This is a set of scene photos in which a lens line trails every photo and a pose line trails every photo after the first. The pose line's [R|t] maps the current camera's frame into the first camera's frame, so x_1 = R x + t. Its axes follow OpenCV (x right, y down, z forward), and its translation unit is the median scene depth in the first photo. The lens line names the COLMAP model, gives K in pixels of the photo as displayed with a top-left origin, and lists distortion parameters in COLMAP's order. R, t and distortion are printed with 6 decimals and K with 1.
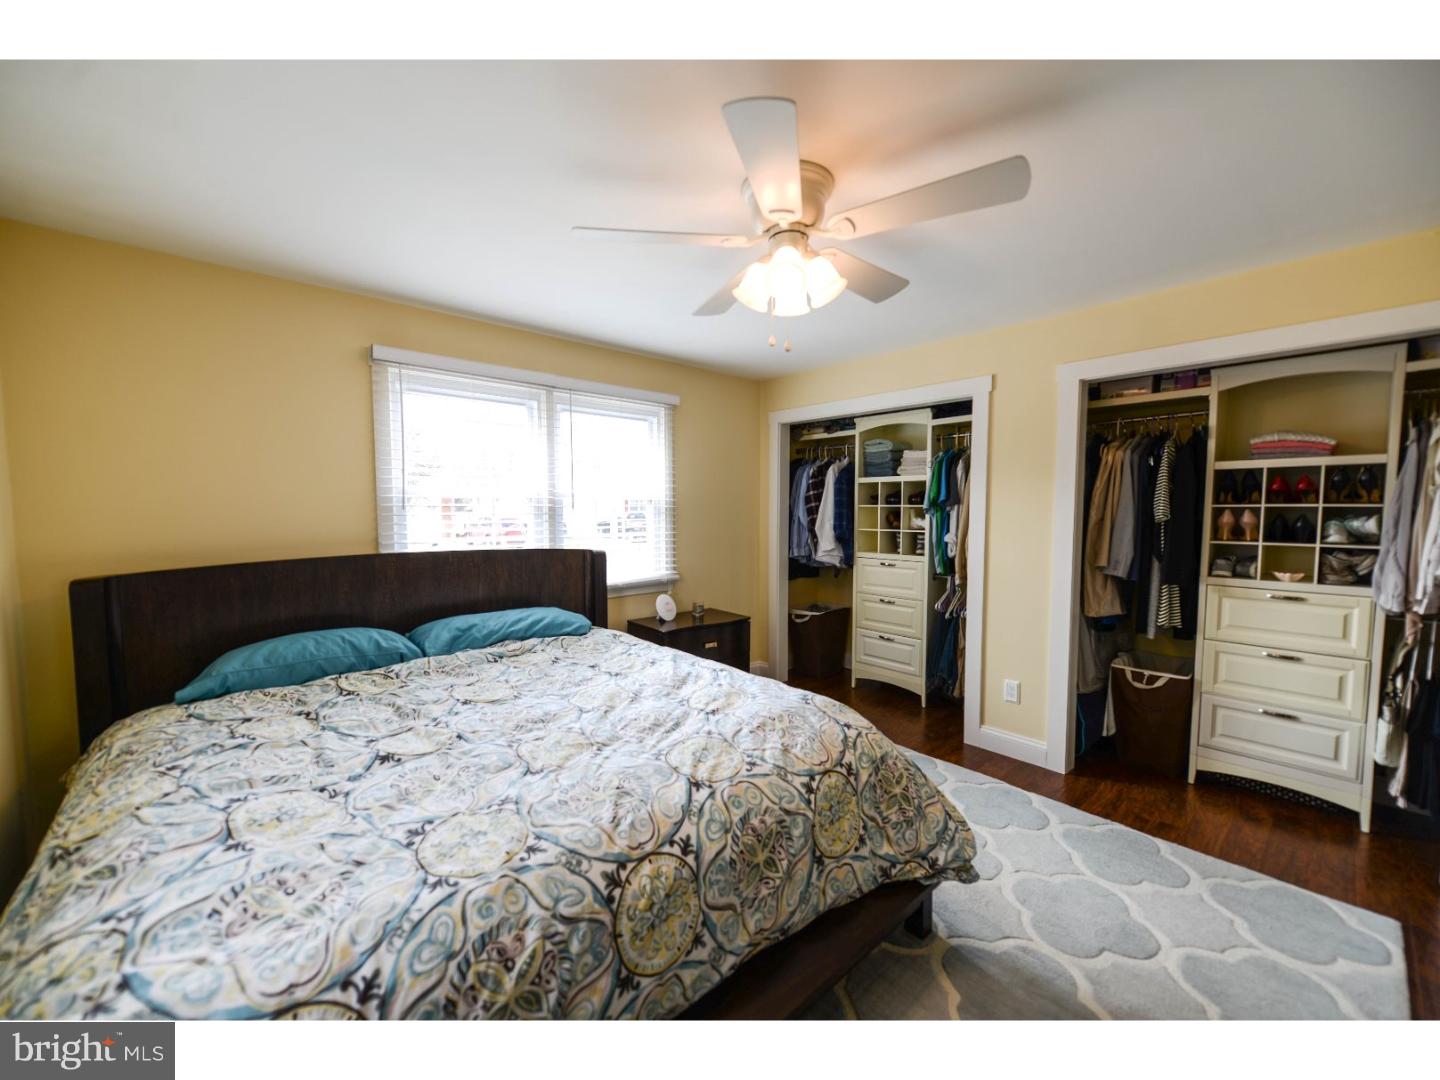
lens RADIAL K [[569.4, 0, 721.6], [0, 569.4, 541.4], [0, 0, 1]] dist [0.010800, -0.000208]
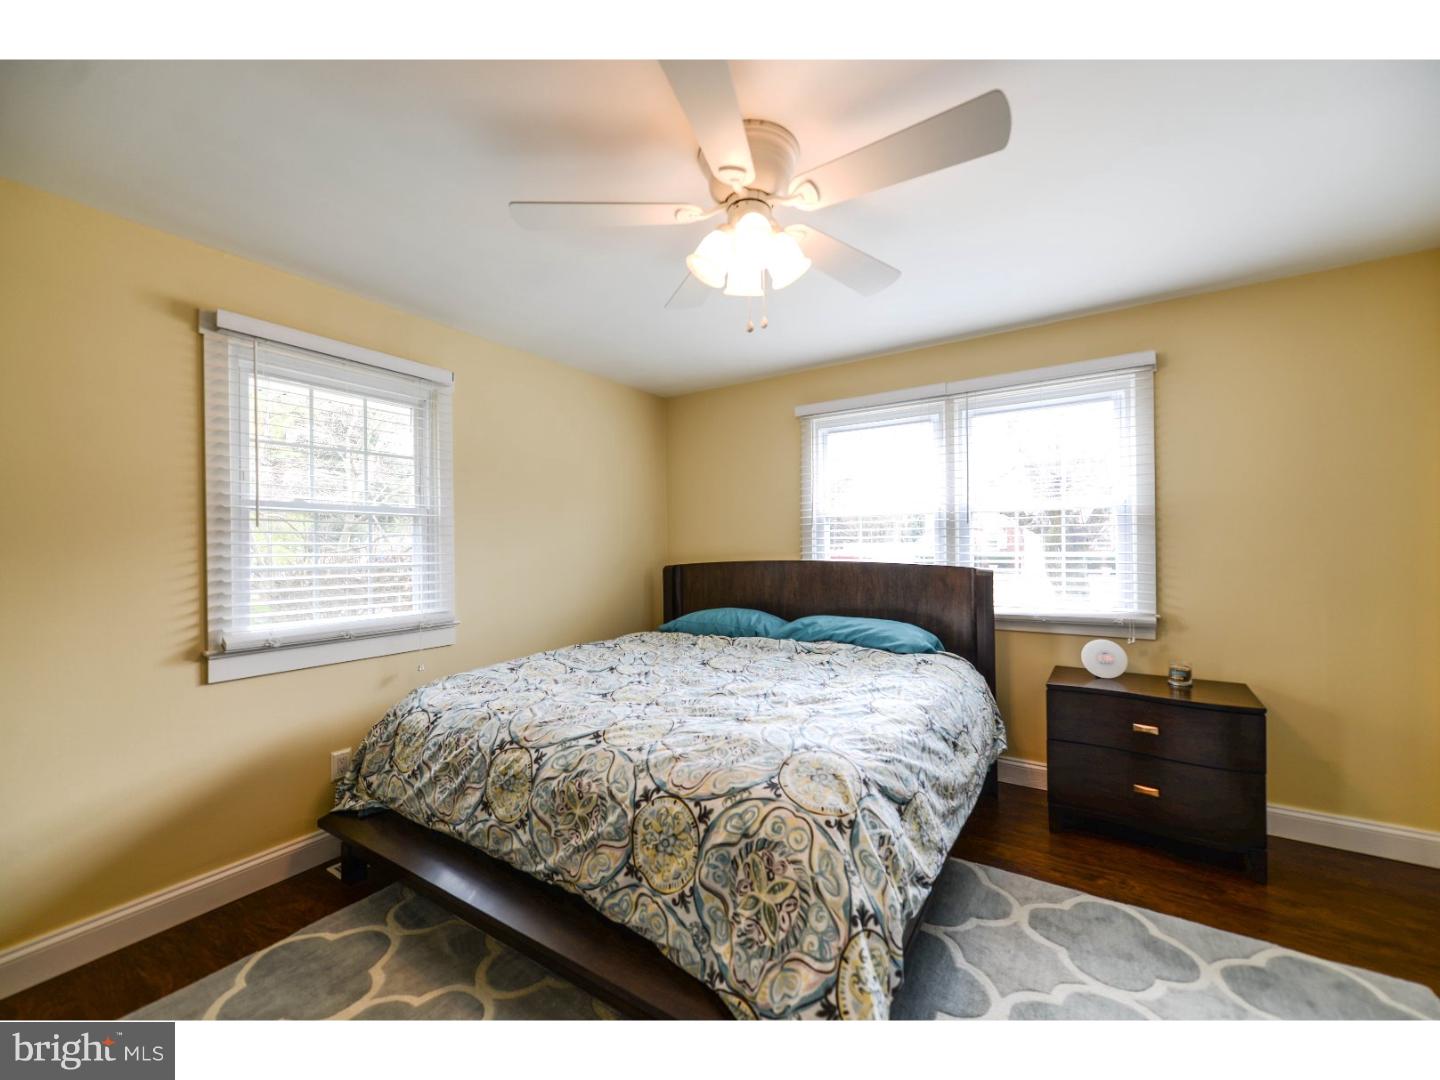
lens RADIAL K [[569.4, 0, 720.5], [0, 569.4, 546.0], [0, 0, 1]] dist [0.010800, -0.000208]
pose [[0.249685, 0.000186, -0.968327, 1.112216], [-0.048111, 0.998767, -0.012213, 0.020409], [0.967131, 0.049637, 0.249387, 0.860268]]
